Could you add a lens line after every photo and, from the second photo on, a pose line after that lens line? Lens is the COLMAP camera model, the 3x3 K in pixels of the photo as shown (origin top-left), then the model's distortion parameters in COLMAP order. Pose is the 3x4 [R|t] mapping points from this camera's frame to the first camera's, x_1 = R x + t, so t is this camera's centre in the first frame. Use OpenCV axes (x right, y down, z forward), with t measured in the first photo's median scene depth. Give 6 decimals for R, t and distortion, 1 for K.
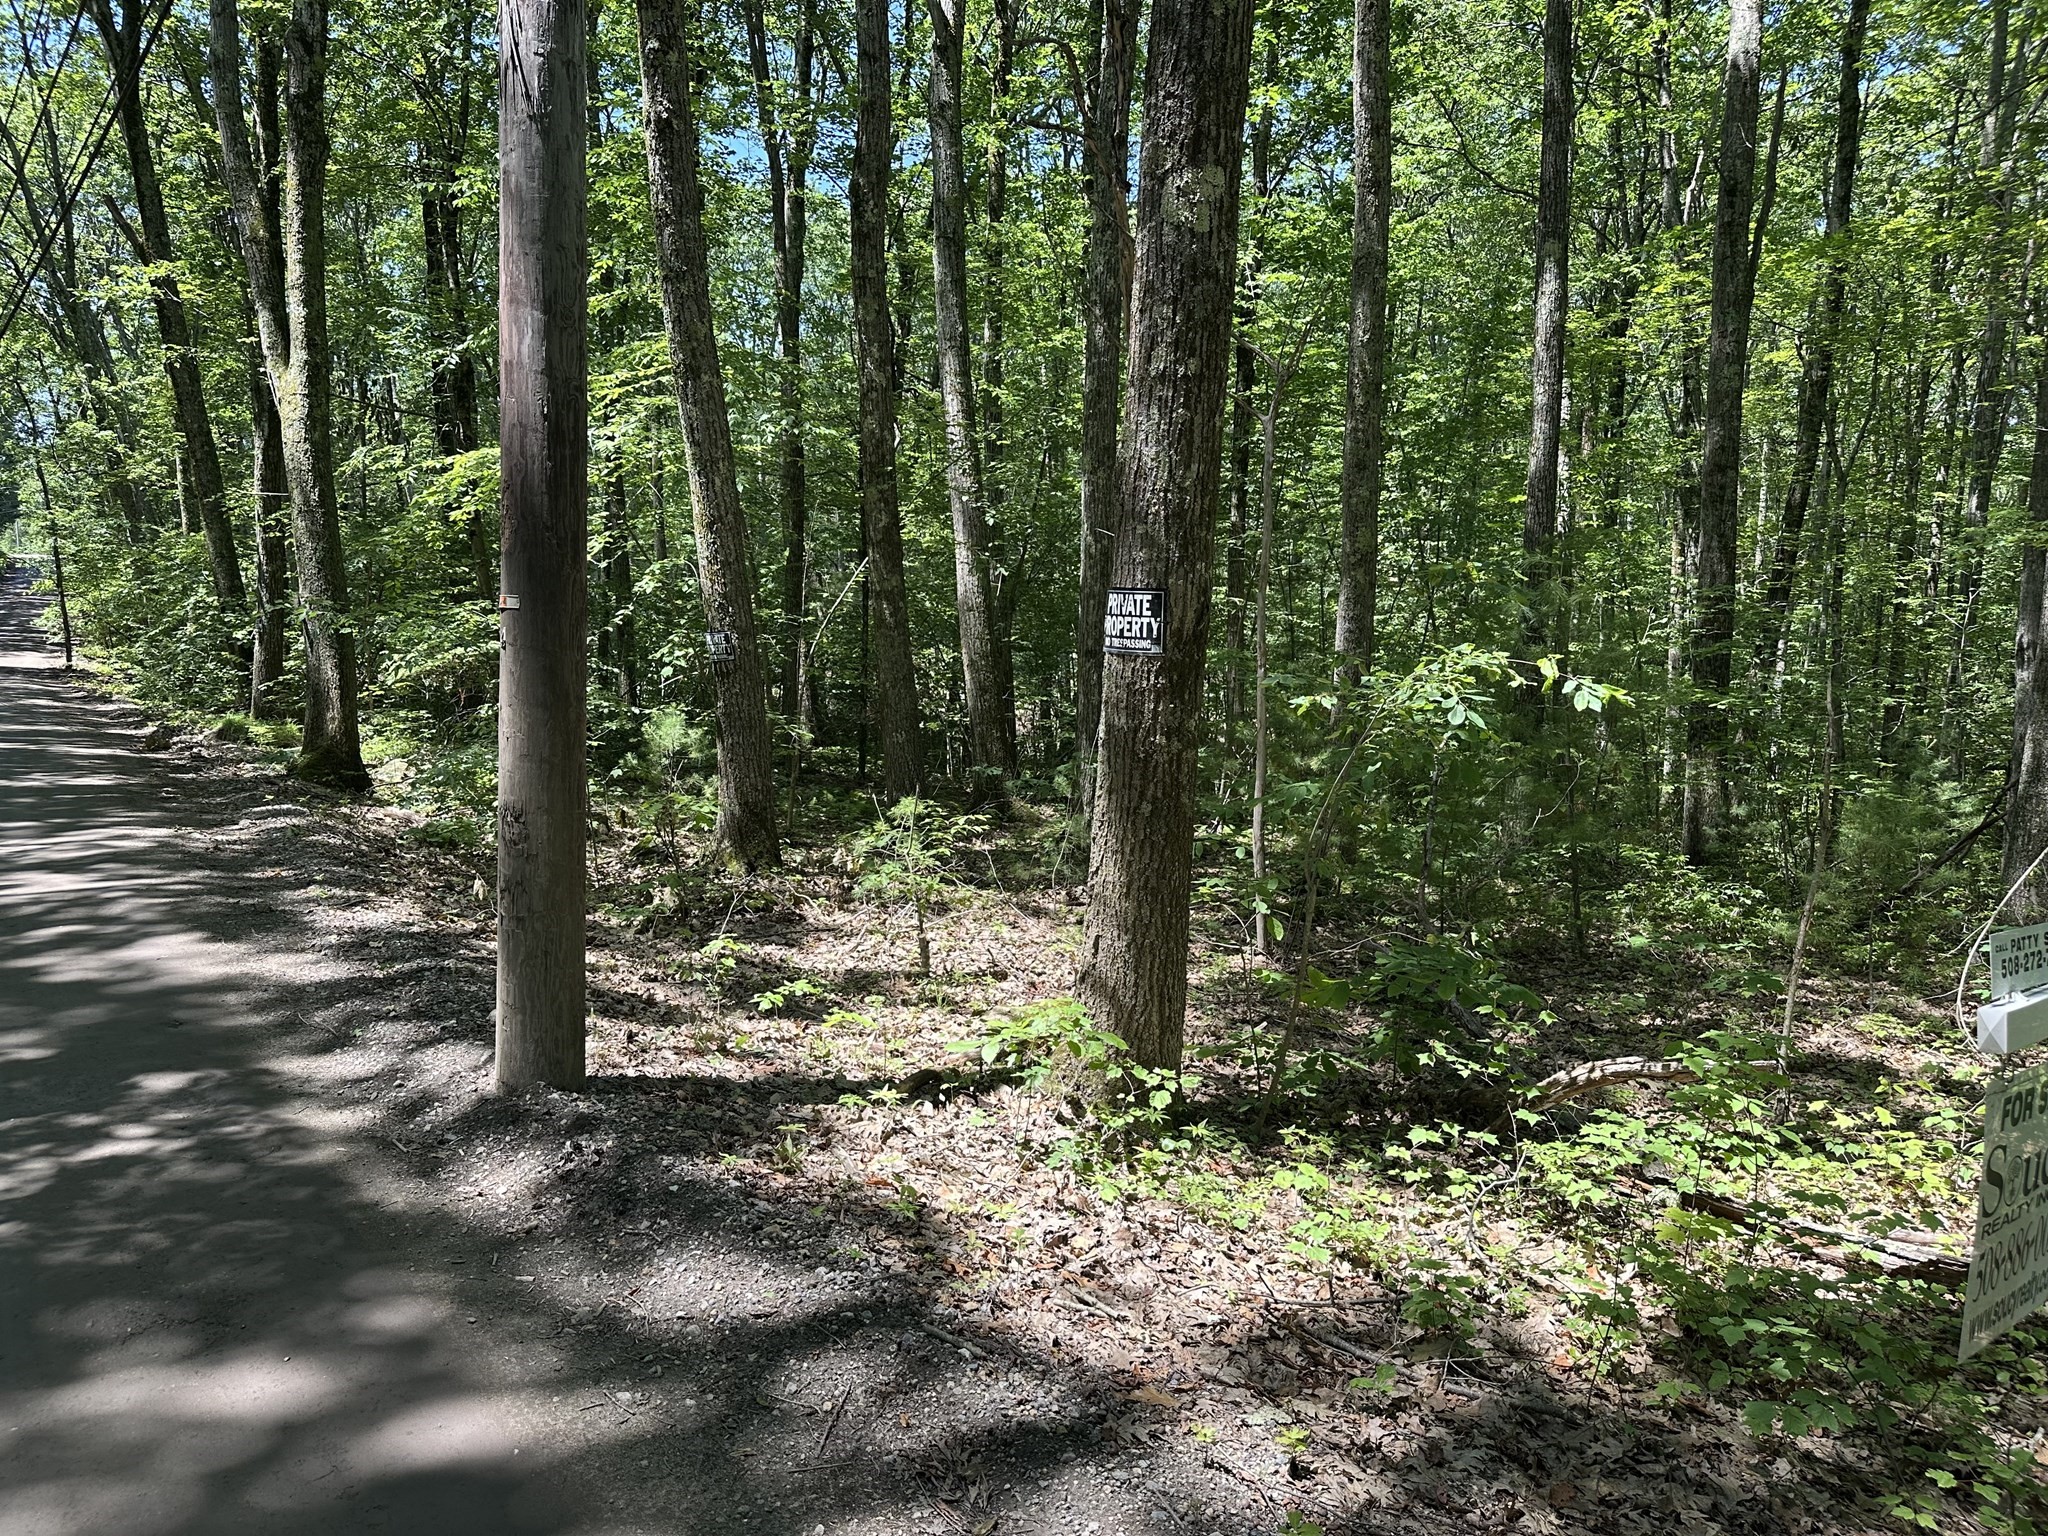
lens RADIAL K [[1438.9, 0, 1007.4], [0, 1438.9, 766.1], [0, 0, 1]] dist [0.070229, -0.079959]
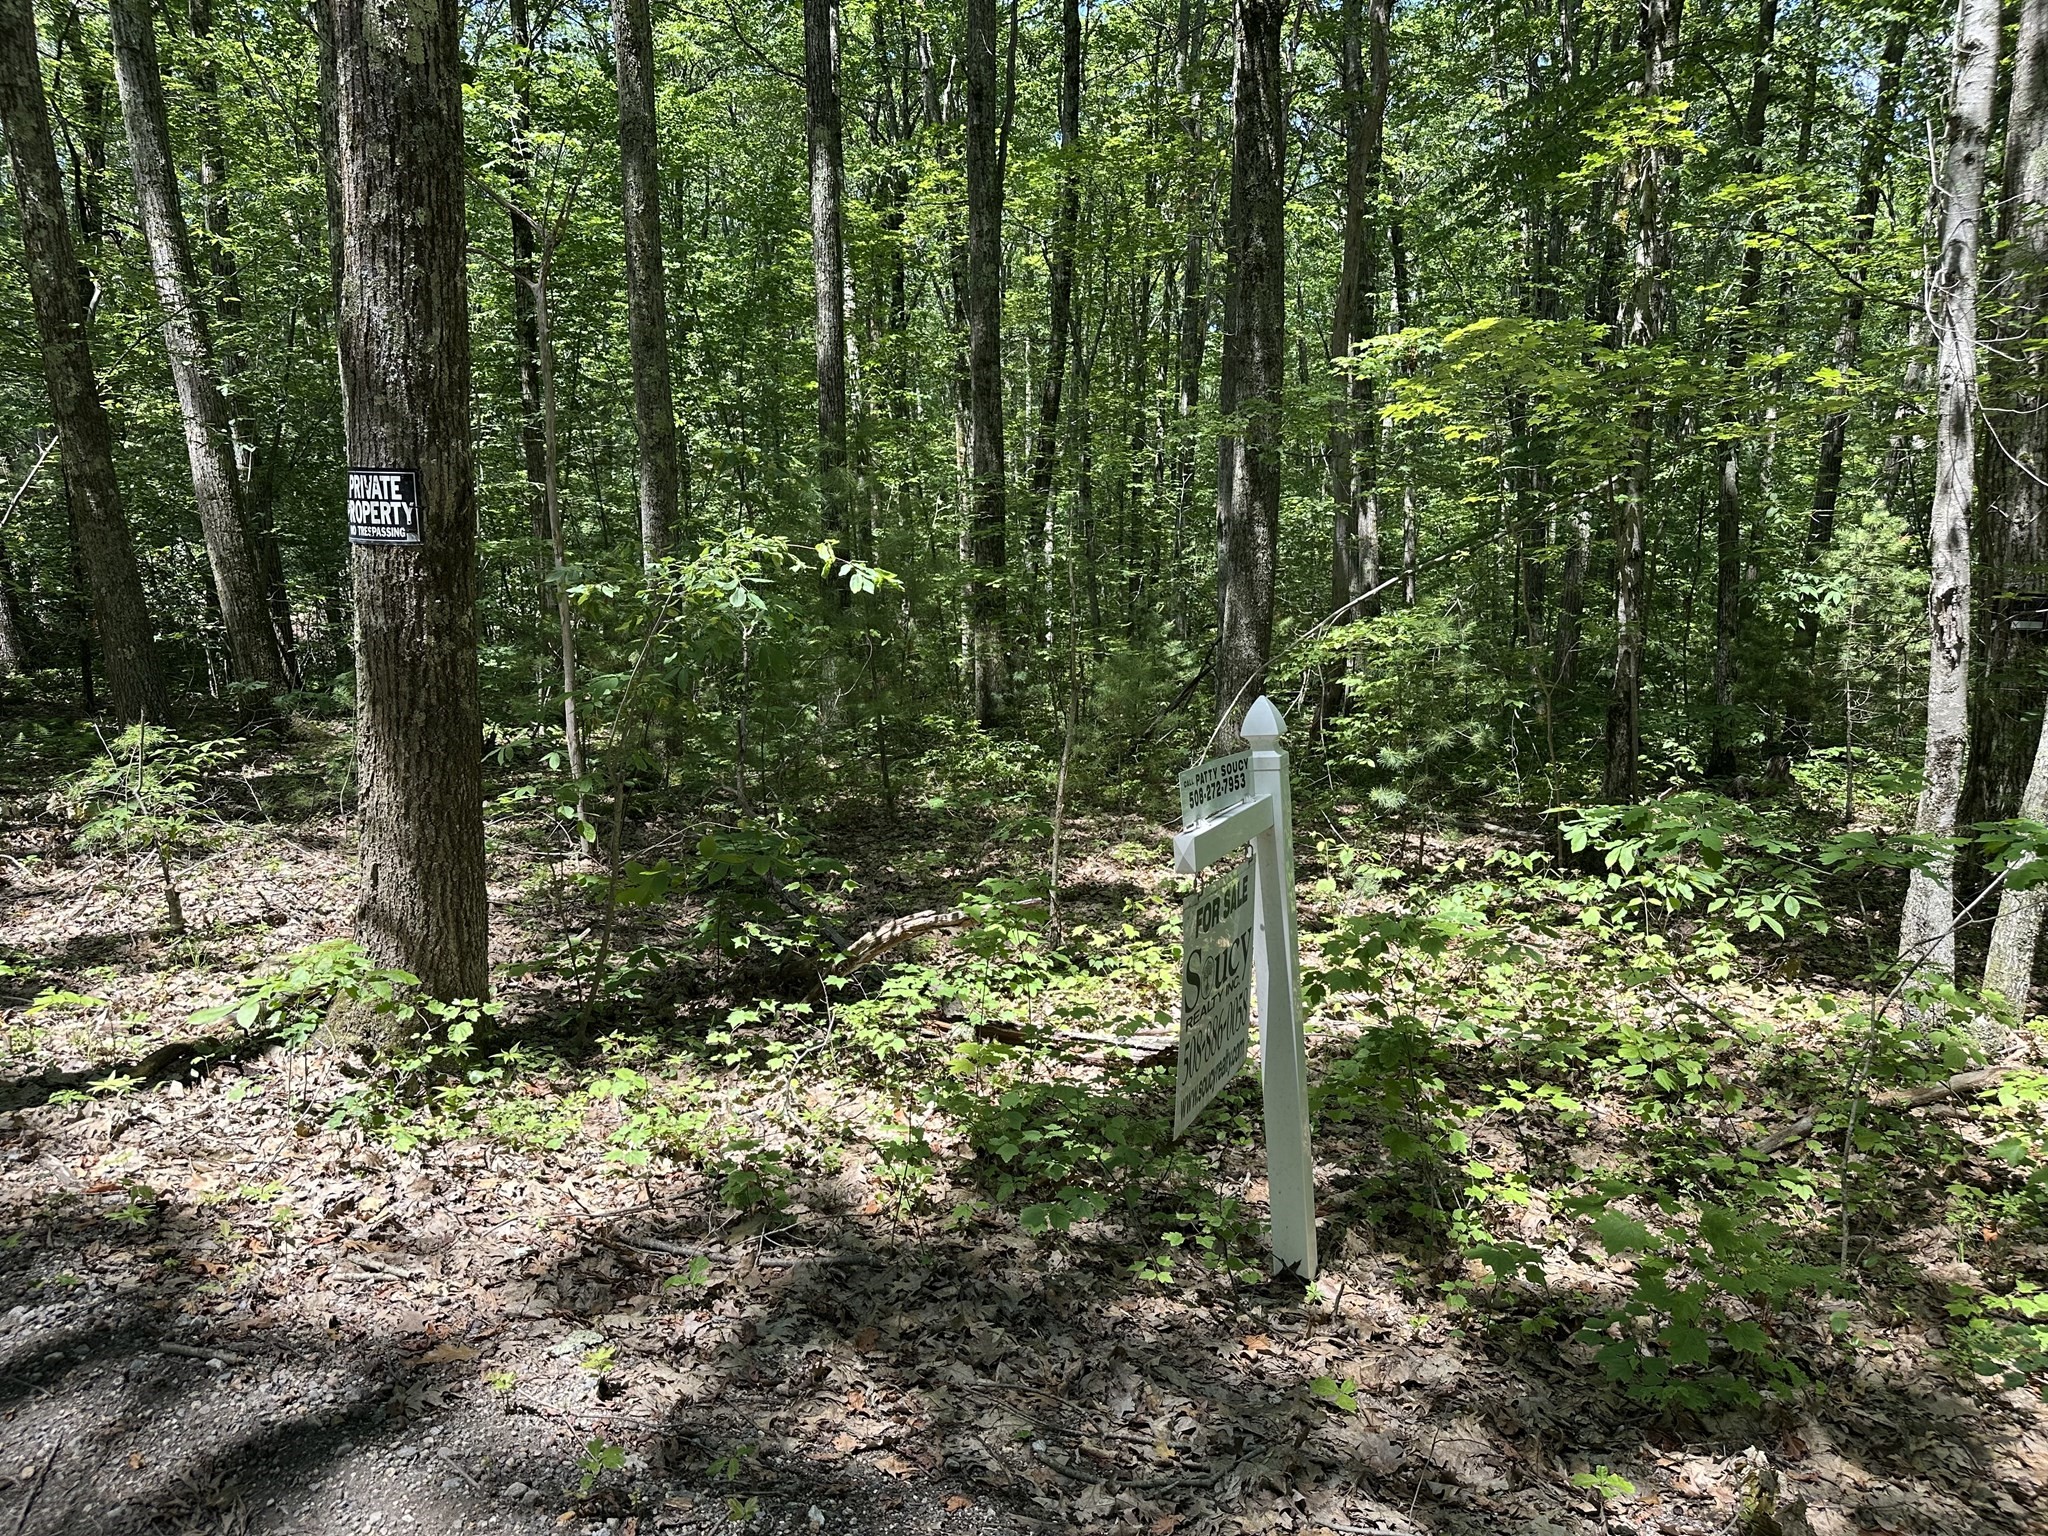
lens RADIAL K [[1438.9, 0, 1008.5], [0, 1438.9, 766.6], [0, 0, 1]] dist [0.070229, -0.079959]
pose [[0.897549, -0.093664, 0.430851, 0.019900], [0.060802, 0.994133, 0.089455, 0.000669], [-0.436702, -0.054093, 0.897978, 0.012659]]
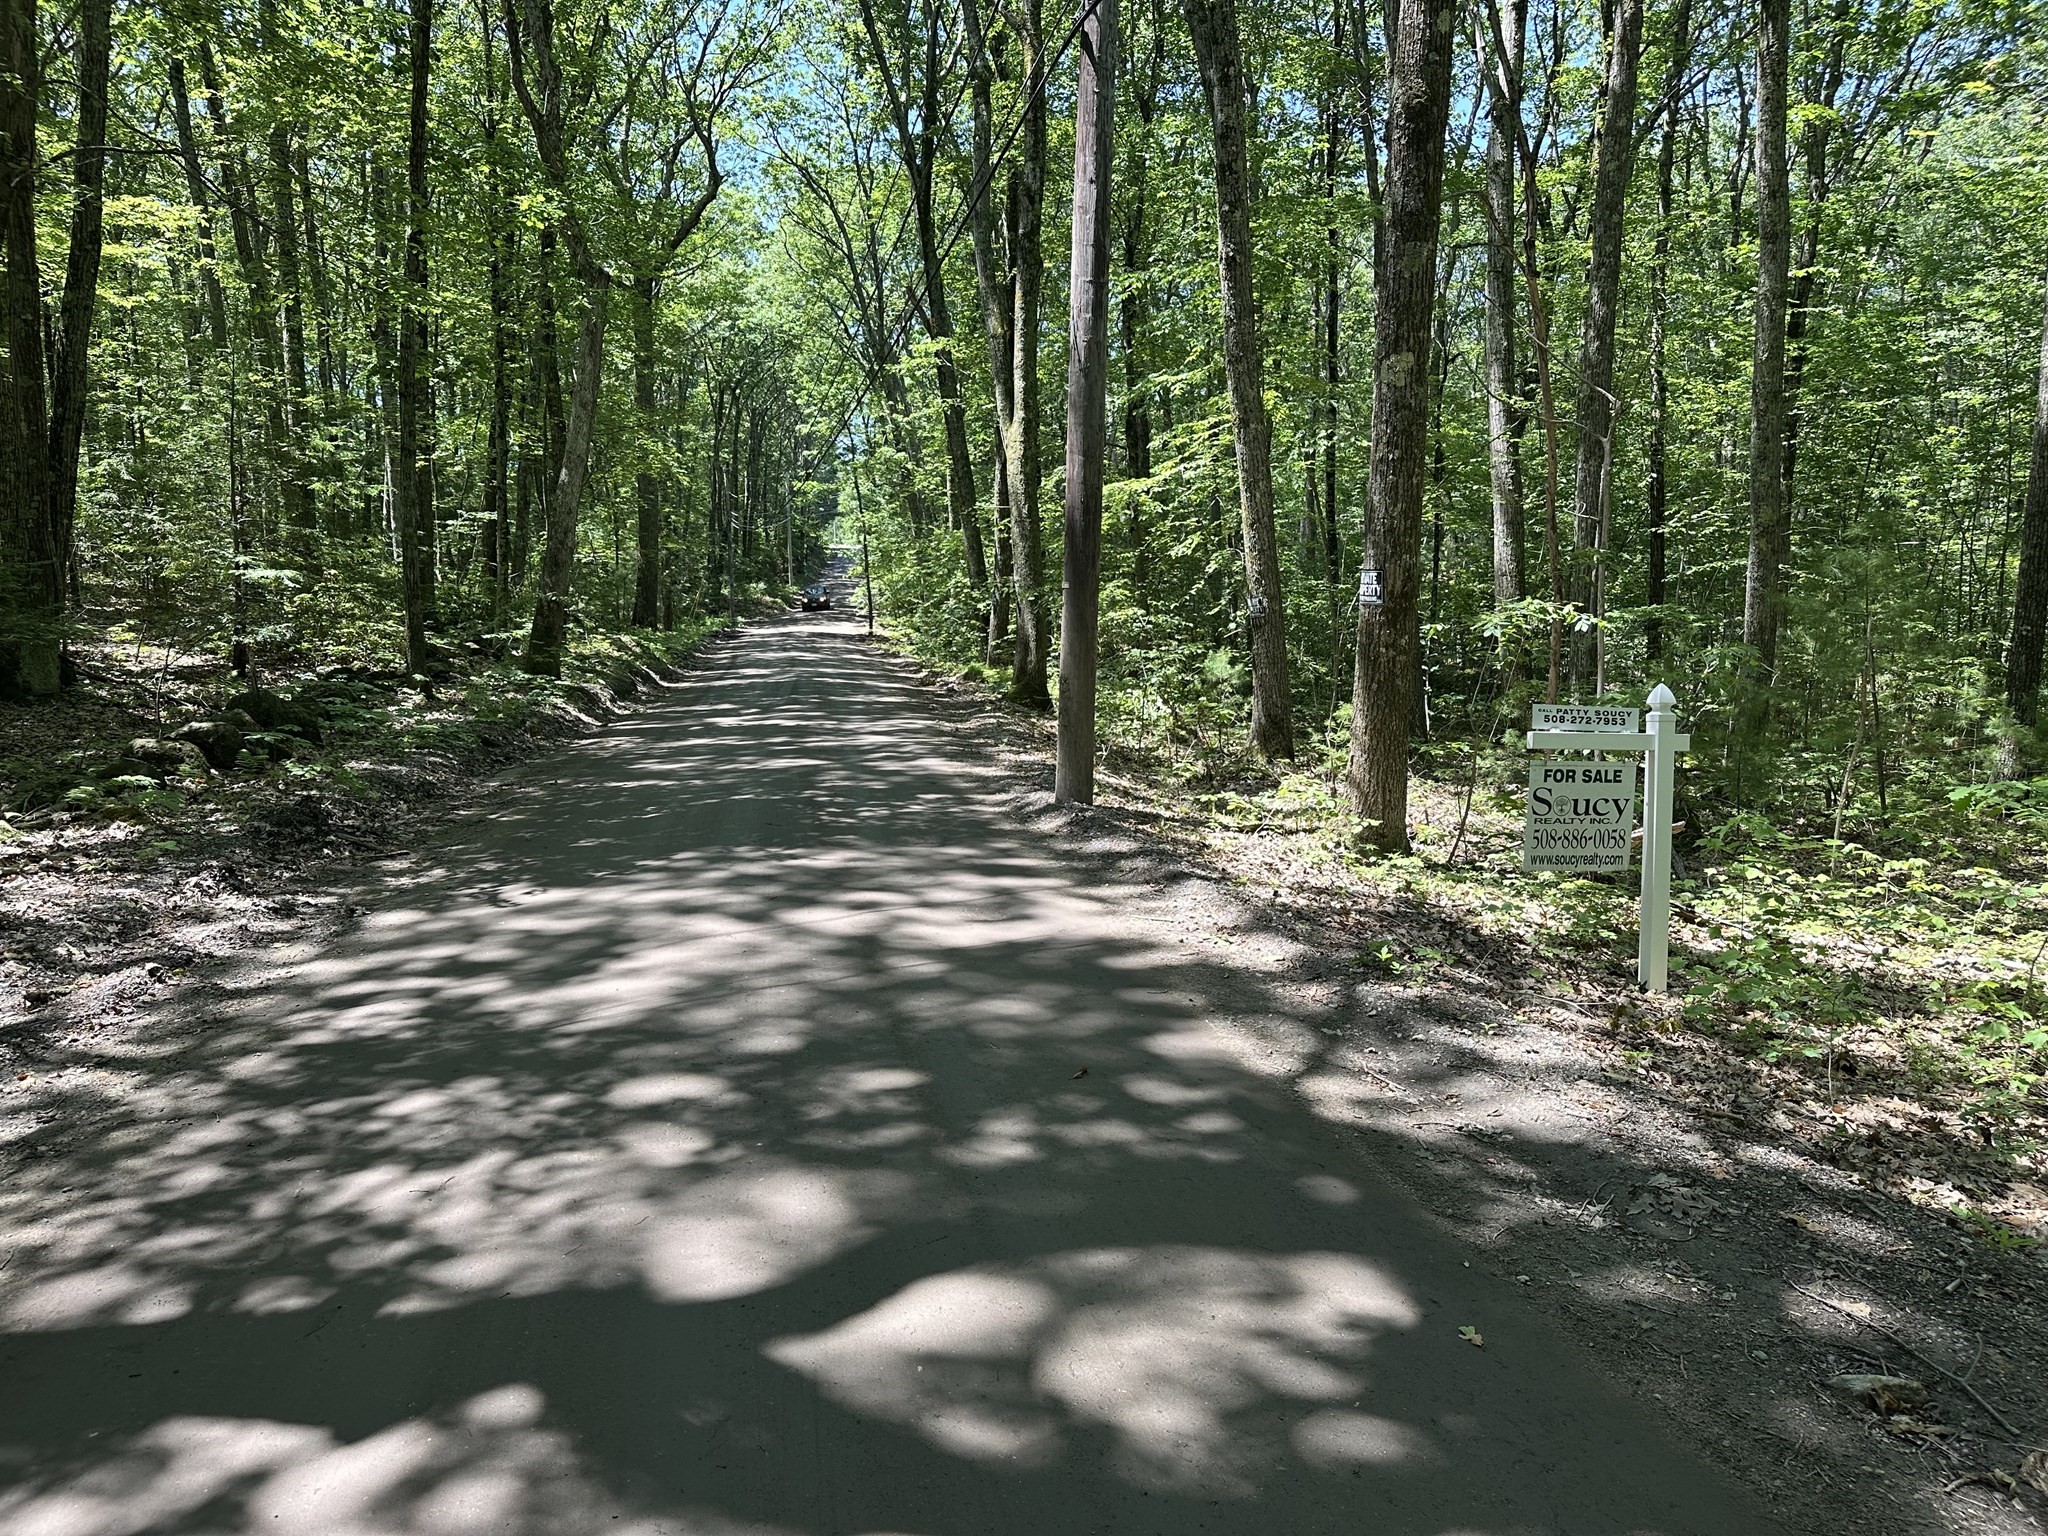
lens RADIAL K [[1438.9, 0, 996.3], [0, 1438.9, 765.3], [0, 0, 1]] dist [0.070229, -0.079959]
pose [[0.887256, 0.042284, -0.459336, 0.323814], [-0.033045, 0.999058, 0.028139, 0.058849], [0.460093, -0.009787, 0.887817, -0.559293]]
